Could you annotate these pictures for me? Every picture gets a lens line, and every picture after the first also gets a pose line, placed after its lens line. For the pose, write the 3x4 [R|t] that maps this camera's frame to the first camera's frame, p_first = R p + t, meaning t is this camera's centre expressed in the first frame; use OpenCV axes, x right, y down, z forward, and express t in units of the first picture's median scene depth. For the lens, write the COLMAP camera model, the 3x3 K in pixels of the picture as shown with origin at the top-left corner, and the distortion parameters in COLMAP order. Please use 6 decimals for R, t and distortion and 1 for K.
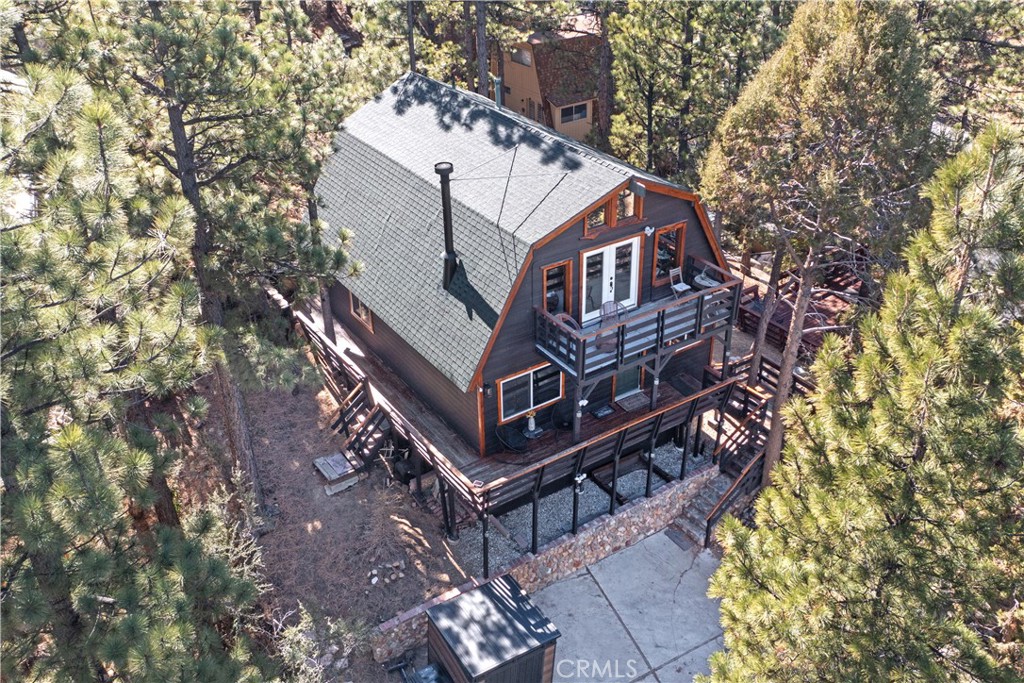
lens RADIAL K [[913.5, 0, 537.8], [0, 913.5, 342.2], [0, 0, 1]] dist [-0.001331, -0.001390]
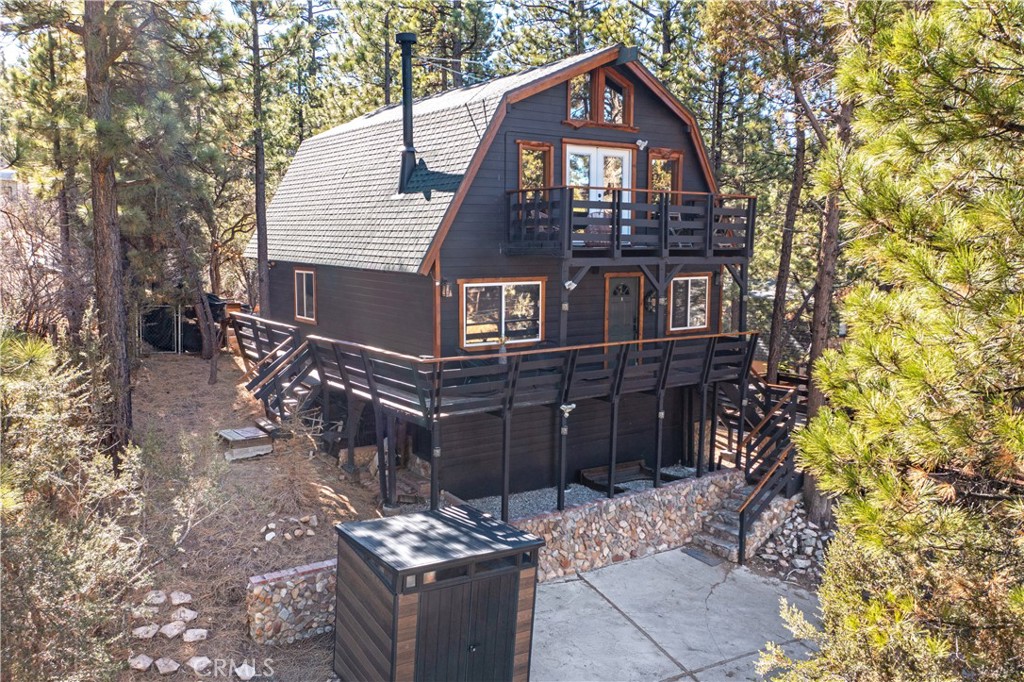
lens RADIAL K [[819.1, 0, 511.4], [0, 819.1, 340.3], [0, 0, 1]] dist [0.002394, -0.000237]
pose [[0.999971, 0.007500, -0.001461, 0.001549], [-0.007453, 0.915175, -0.402987, 0.372444], [-0.001685, 0.402986, 0.915205, 0.380063]]
